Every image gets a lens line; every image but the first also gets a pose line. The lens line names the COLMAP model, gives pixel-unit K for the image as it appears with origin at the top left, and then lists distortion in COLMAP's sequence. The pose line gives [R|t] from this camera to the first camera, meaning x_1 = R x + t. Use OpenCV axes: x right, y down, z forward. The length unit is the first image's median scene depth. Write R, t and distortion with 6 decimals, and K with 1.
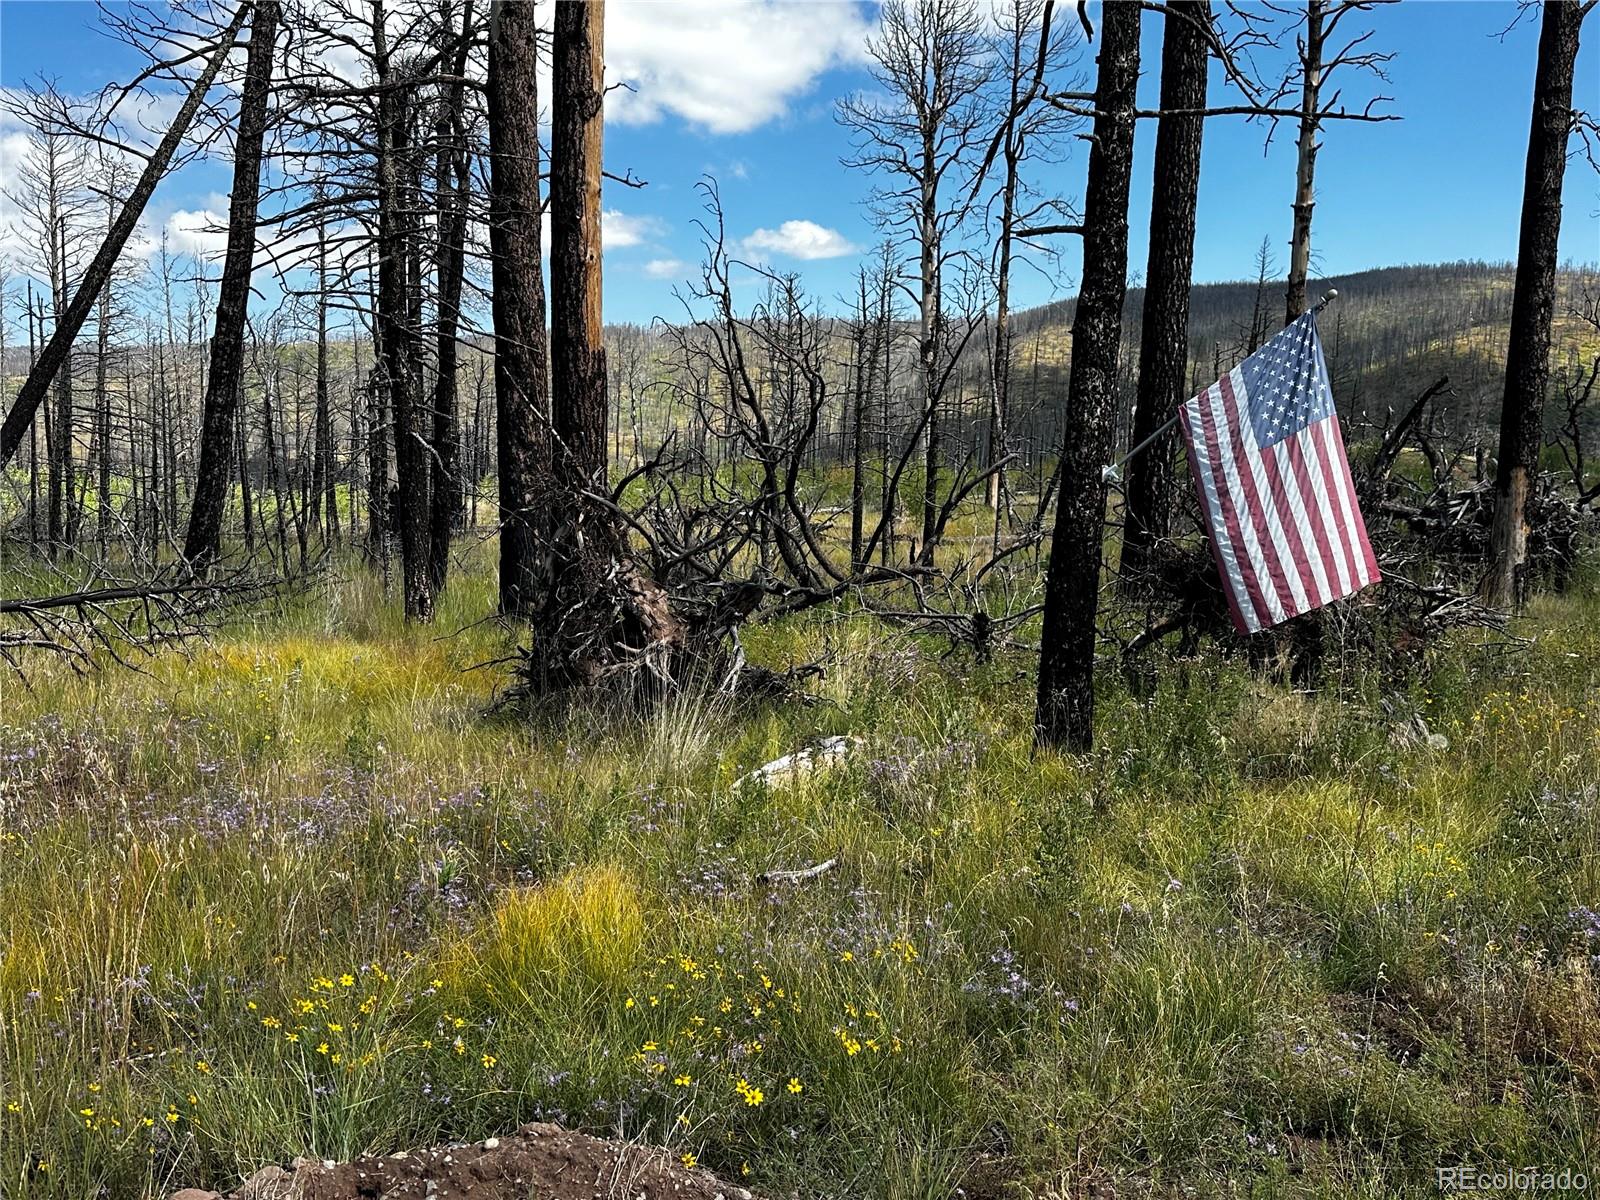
lens RADIAL K [[1301.0, 0, 800.0], [0, 1301.0, 600.0], [0, 0, 1]] dist [0.010999, 0.000080]
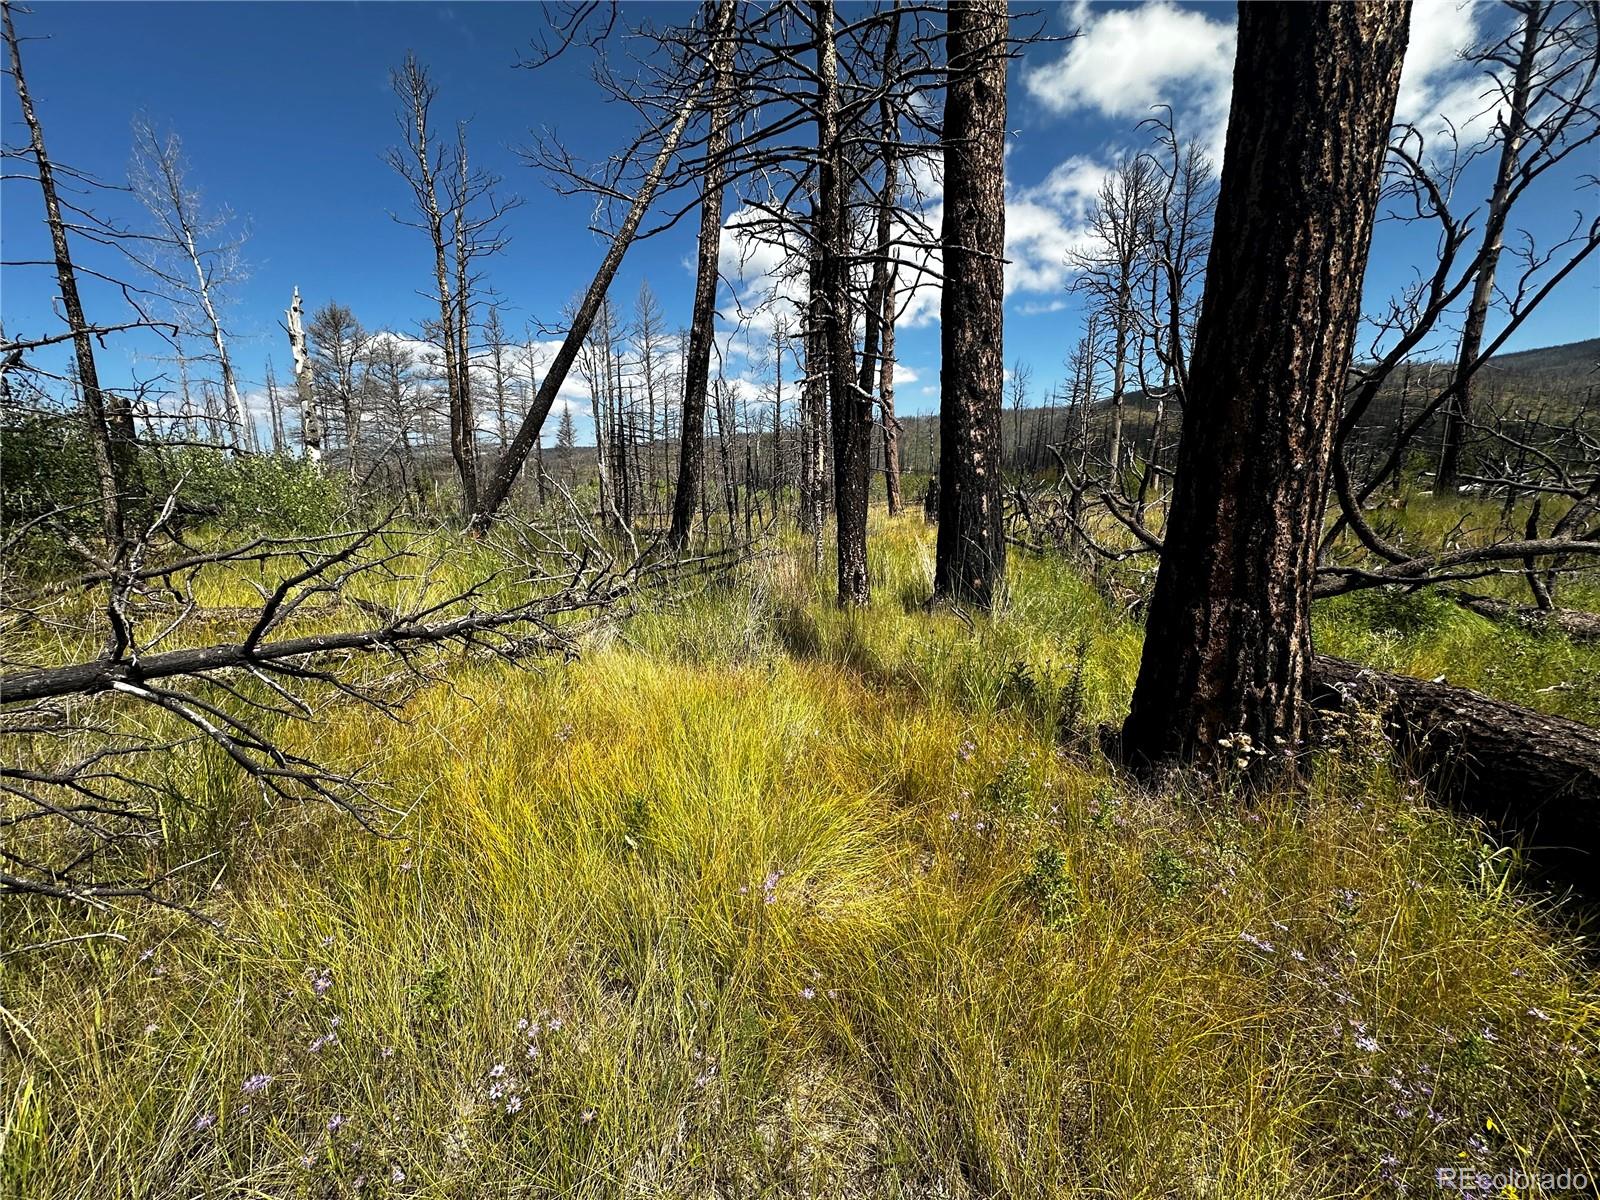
lens RADIAL K [[645.4, 0, 800.0], [0, 645.4, 600.0], [0, 0, 1]] dist [0.000183, 0.000013]
pose [[0.950157, 0.040467, -0.309134, -0.184351], [-0.013529, 0.995958, 0.088791, -0.021314], [0.311478, -0.080183, 0.946864, 0.553165]]
